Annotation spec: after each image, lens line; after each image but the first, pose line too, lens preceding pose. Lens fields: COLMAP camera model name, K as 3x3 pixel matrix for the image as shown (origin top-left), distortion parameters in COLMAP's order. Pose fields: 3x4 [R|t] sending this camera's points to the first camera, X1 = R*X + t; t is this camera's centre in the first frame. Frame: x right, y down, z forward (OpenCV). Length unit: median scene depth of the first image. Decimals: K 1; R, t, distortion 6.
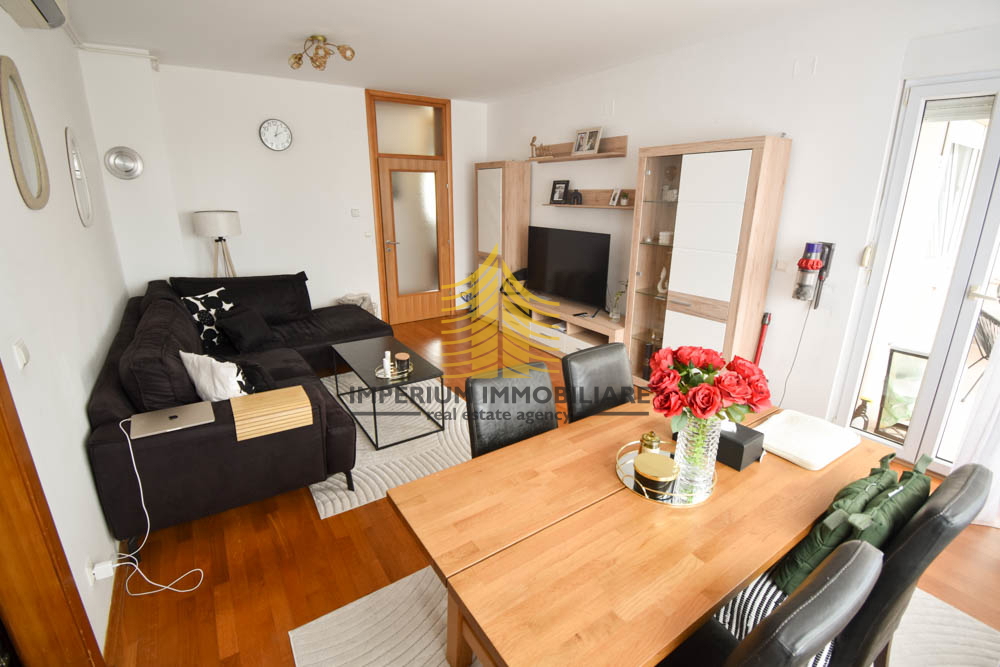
lens RADIAL K [[452.4, 0, 494.8], [0, 452.4, 323.6], [0, 0, 1]] dist [0.024253, -0.022218]
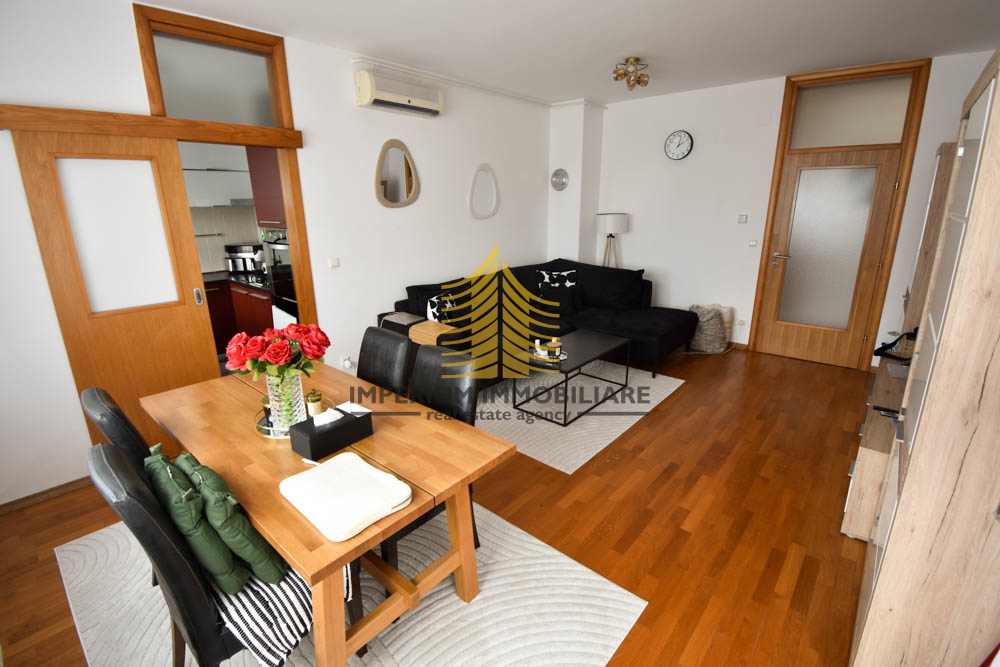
lens RADIAL K [[452.4, 0, 494.8], [0, 452.4, 323.6], [0, 0, 1]] dist [0.024253, -0.022218]
pose [[0.280595, 0.252742, -0.925952, 0.568516], [-0.257873, 0.949090, 0.180913, -0.103939], [0.924537, 0.188015, 0.331485, 0.349633]]
